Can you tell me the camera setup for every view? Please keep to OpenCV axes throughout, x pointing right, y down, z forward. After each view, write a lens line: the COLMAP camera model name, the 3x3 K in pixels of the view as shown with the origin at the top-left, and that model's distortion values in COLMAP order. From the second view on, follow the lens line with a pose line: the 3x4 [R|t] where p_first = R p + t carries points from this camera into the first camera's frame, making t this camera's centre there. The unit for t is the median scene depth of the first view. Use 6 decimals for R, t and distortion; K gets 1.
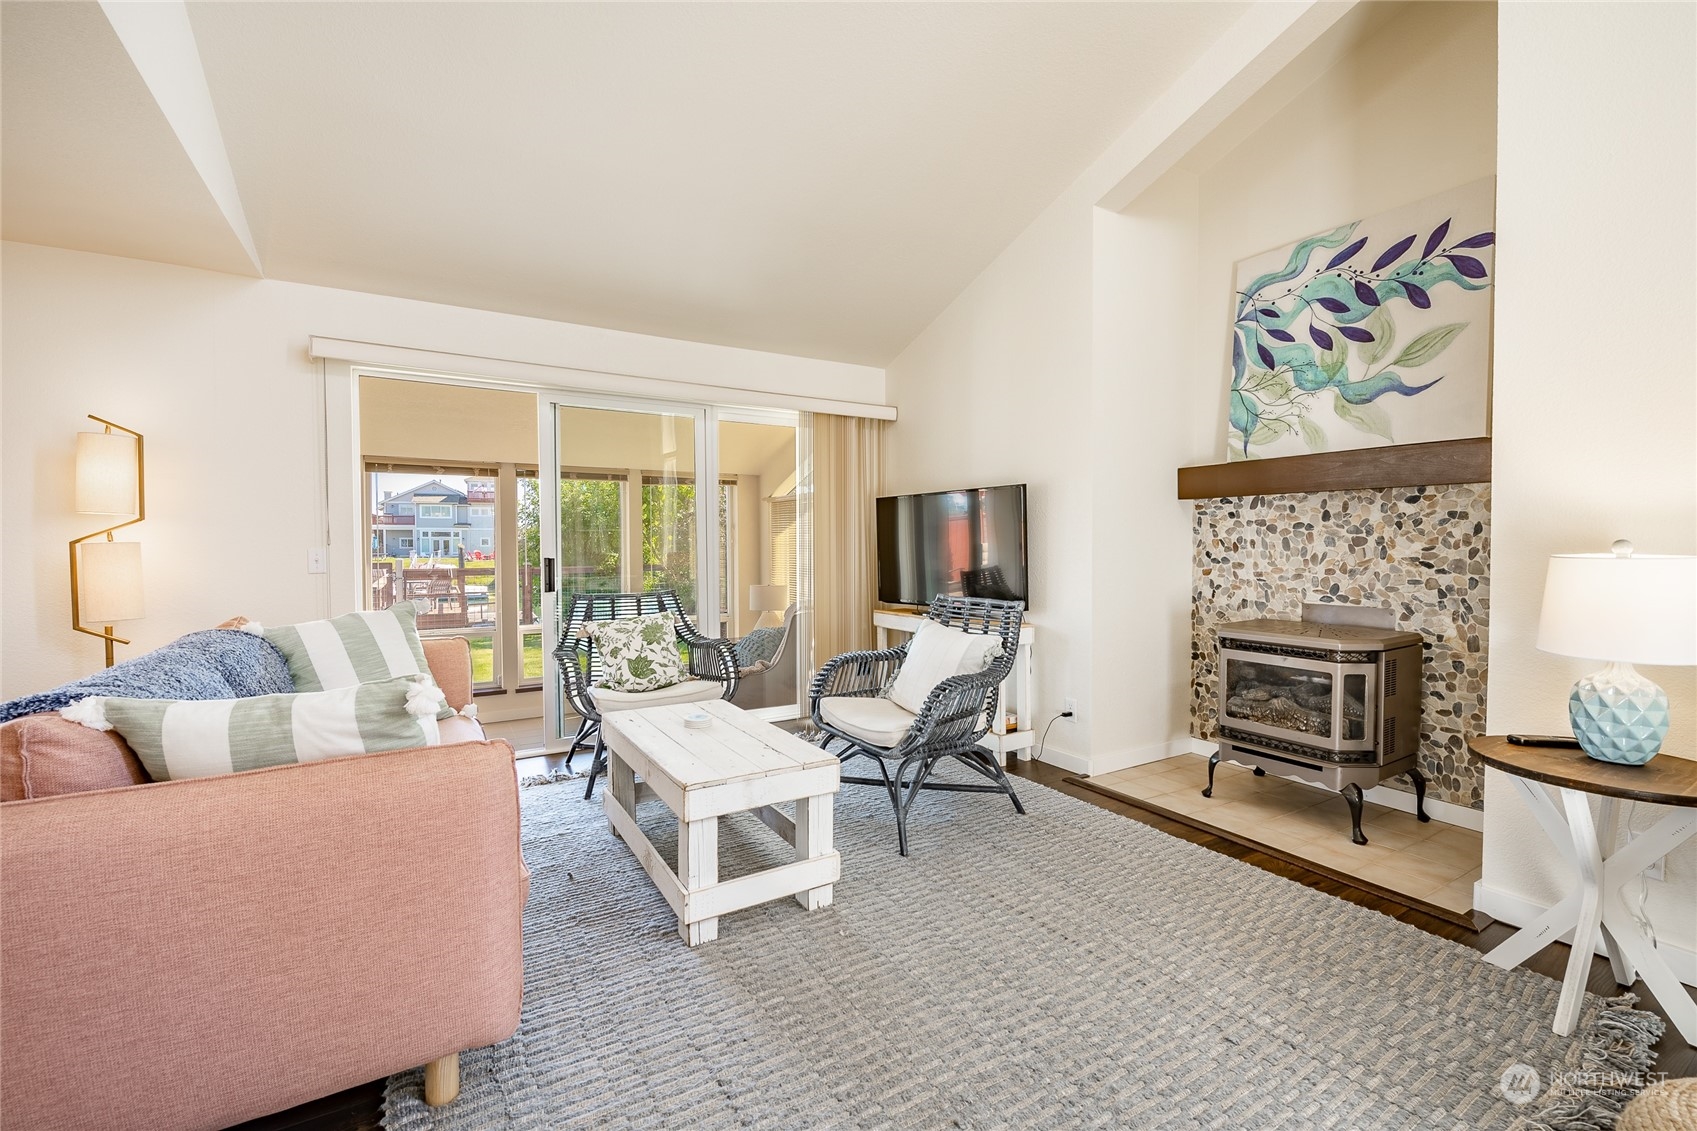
lens RADIAL K [[716.9, 0, 848.3], [0, 716.9, 564.6], [0, 0, 1]] dist [-0.005011, -0.001103]
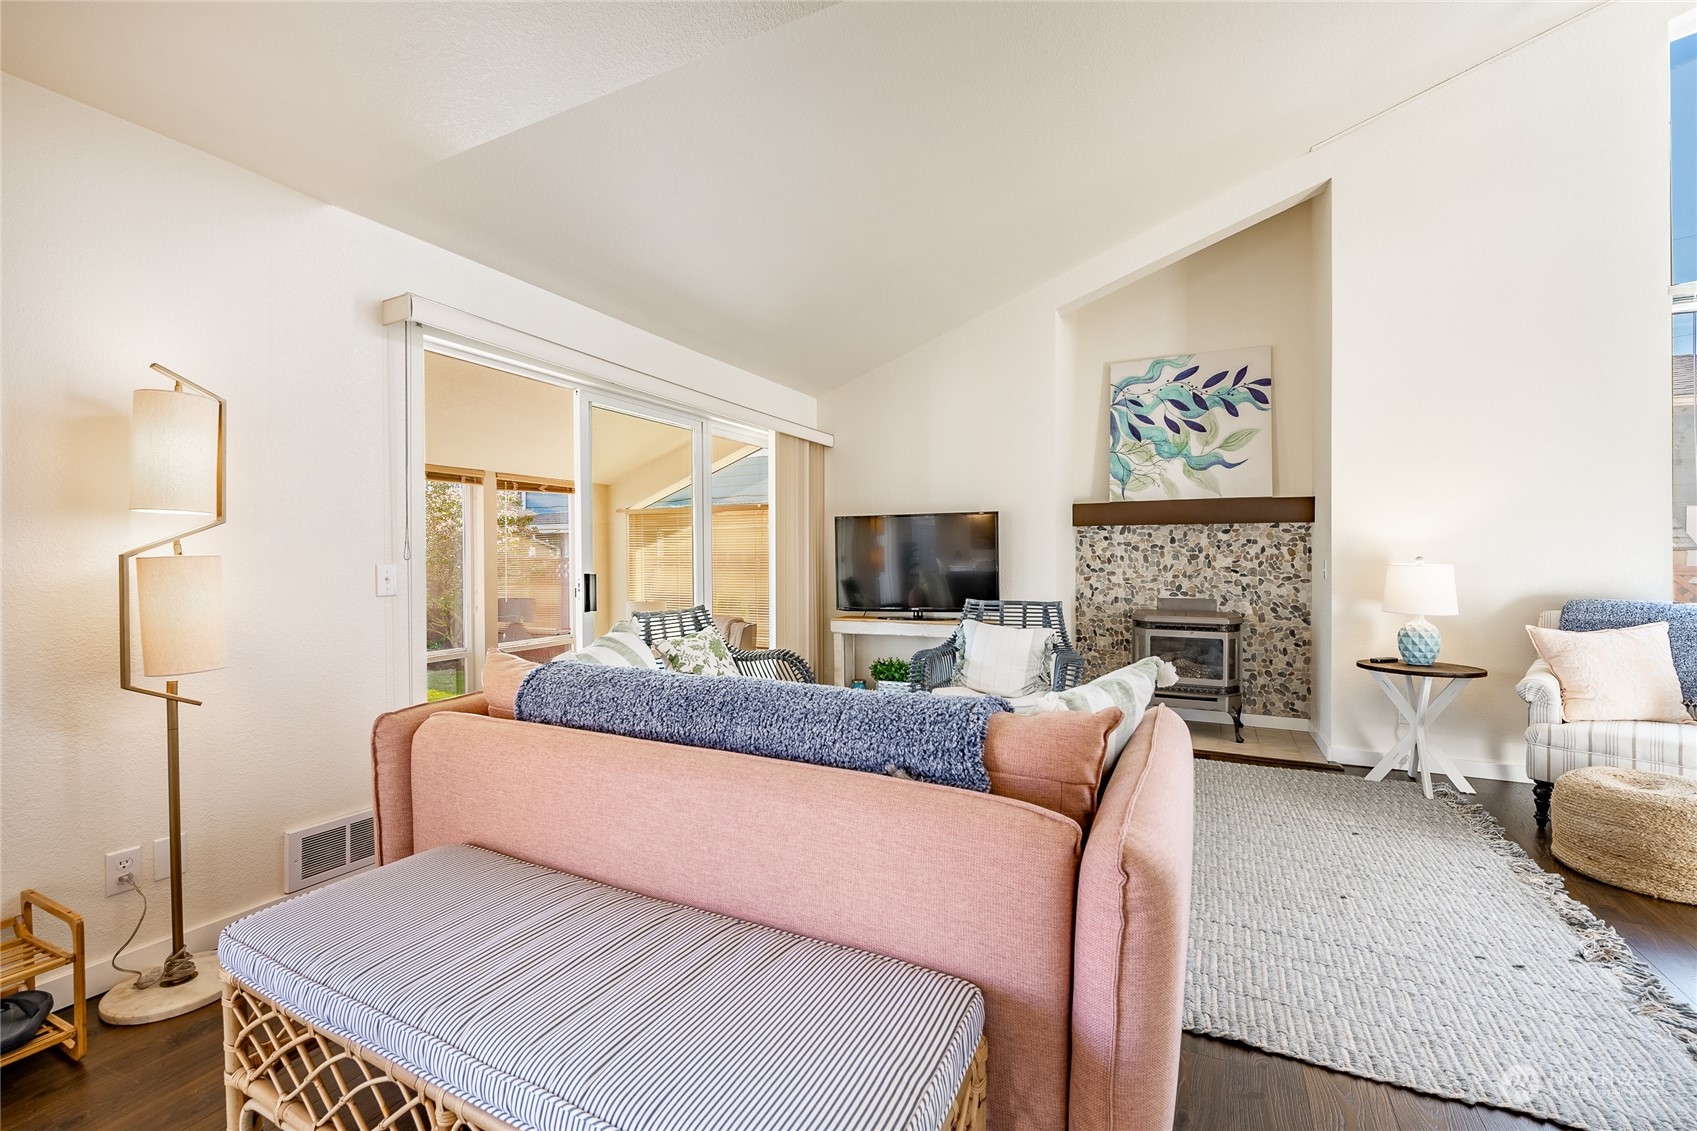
lens RADIAL K [[716.9, 0, 849.3], [0, 716.9, 564.3], [0, 0, 1]] dist [-0.005011, -0.001103]
pose [[0.843616, -0.003803, 0.536933, -0.772703], [0.014721, 0.999763, -0.016048, -0.002348], [-0.536745, 0.021442, 0.843472, 0.079499]]
